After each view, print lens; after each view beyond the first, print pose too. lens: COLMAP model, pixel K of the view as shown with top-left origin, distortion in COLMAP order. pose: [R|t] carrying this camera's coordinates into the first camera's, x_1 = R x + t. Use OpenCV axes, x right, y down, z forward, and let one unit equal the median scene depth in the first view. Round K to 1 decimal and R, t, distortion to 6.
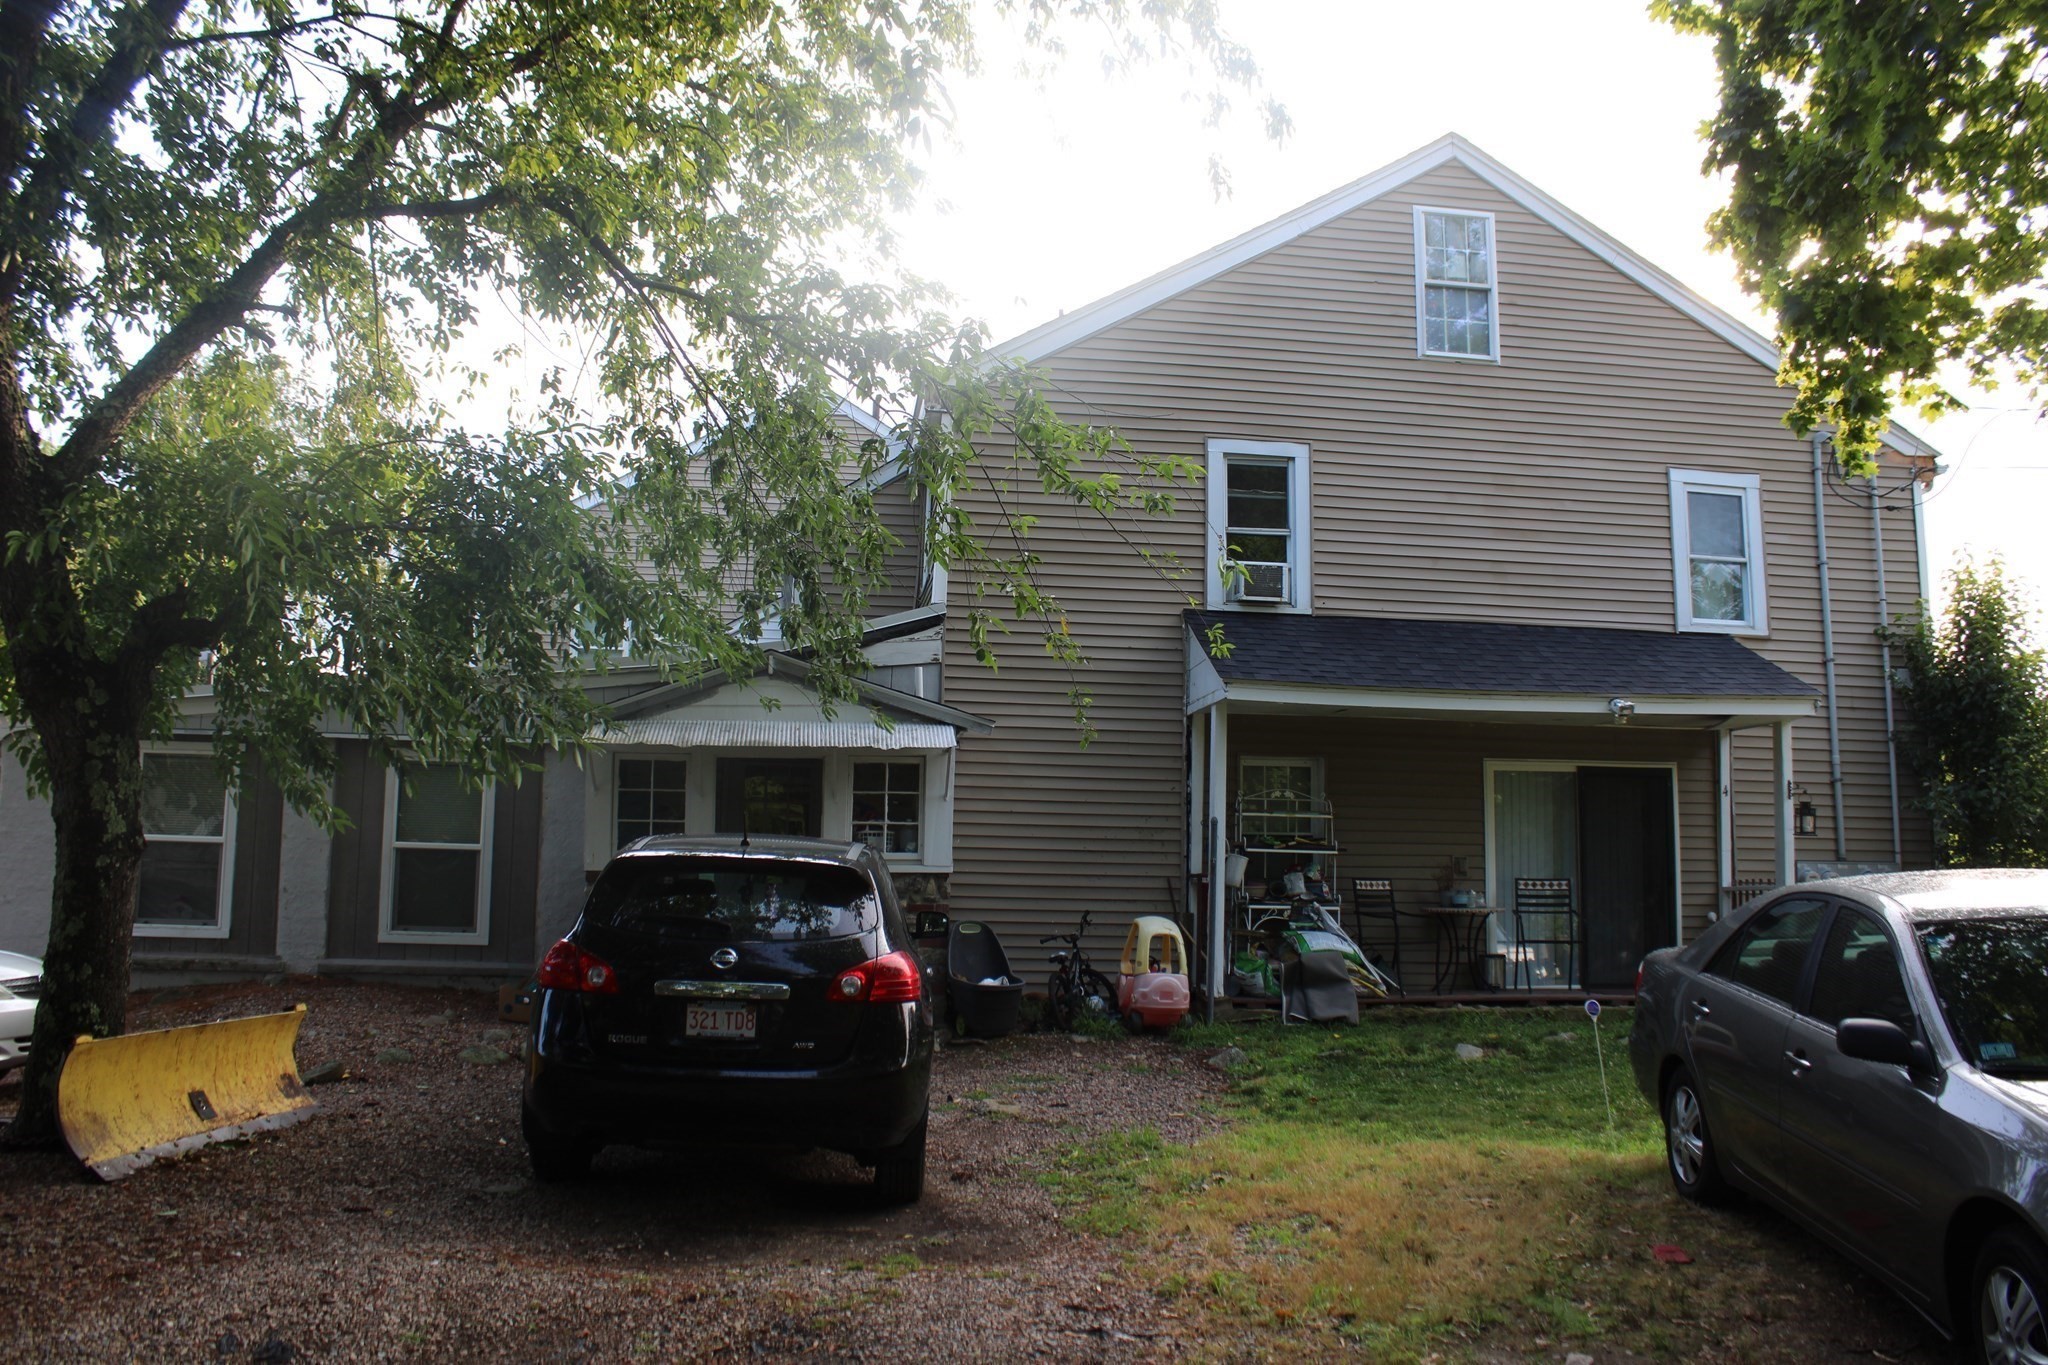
lens RADIAL K [[1717.4, 0, 1024.0], [0, 1717.4, 682.5], [0, 0, 1]] dist [-0.164824, 0.158278]
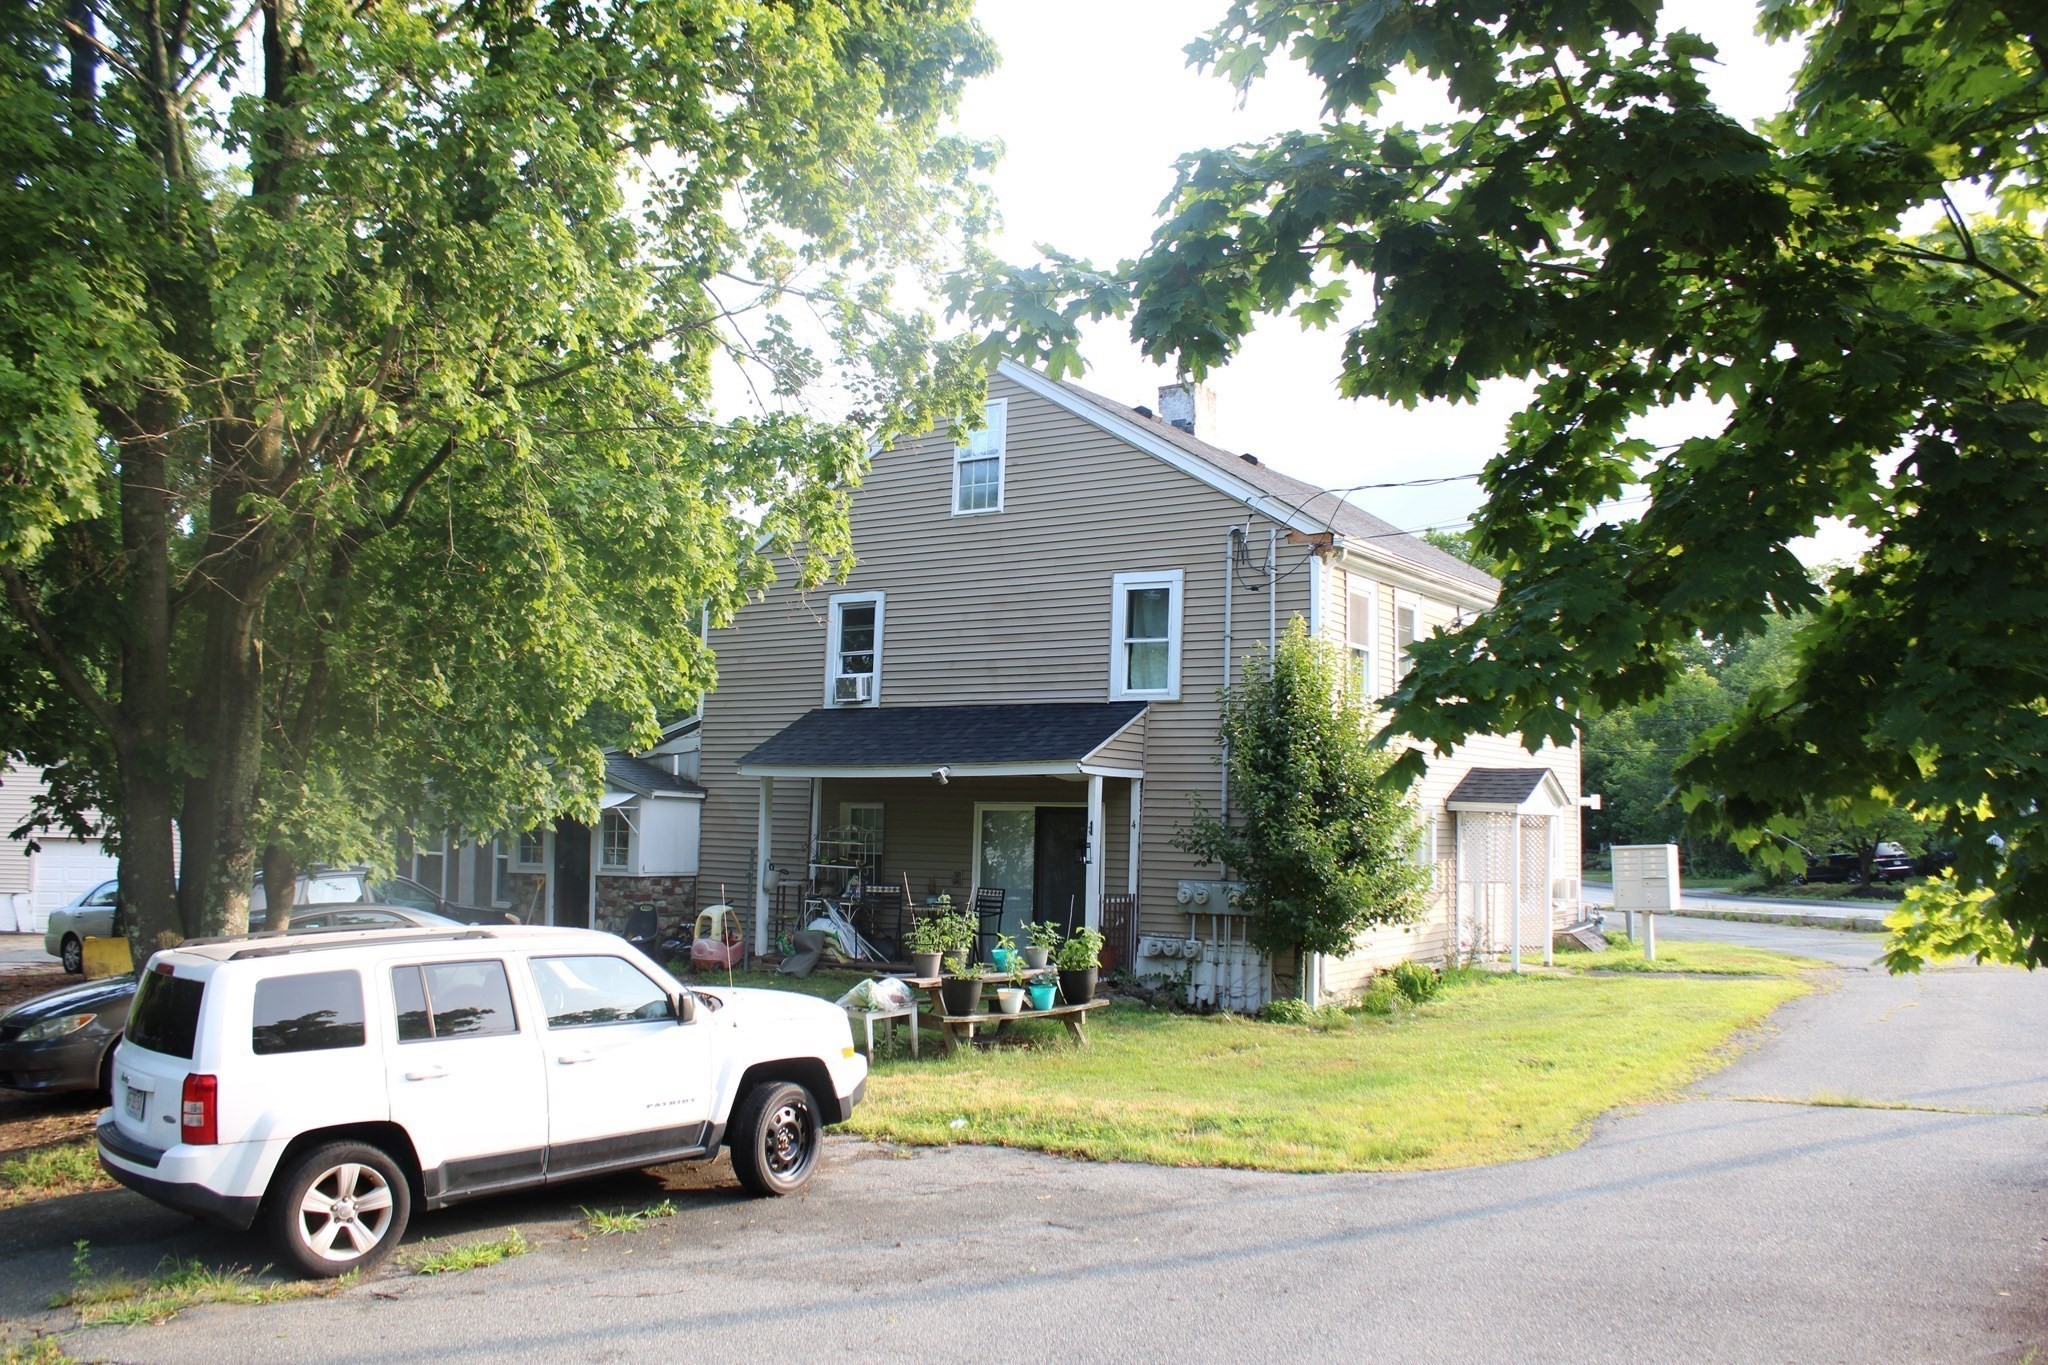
lens RADIAL K [[1717.4, 0, 1024.0], [0, 1717.4, 682.5], [0, 0, 1]] dist [-0.164824, 0.158278]
pose [[0.747608, -0.054790, -0.661876, 1.249449], [0.083926, 0.996396, 0.012315, -0.068697], [0.658816, -0.064756, 0.749512, -0.044128]]
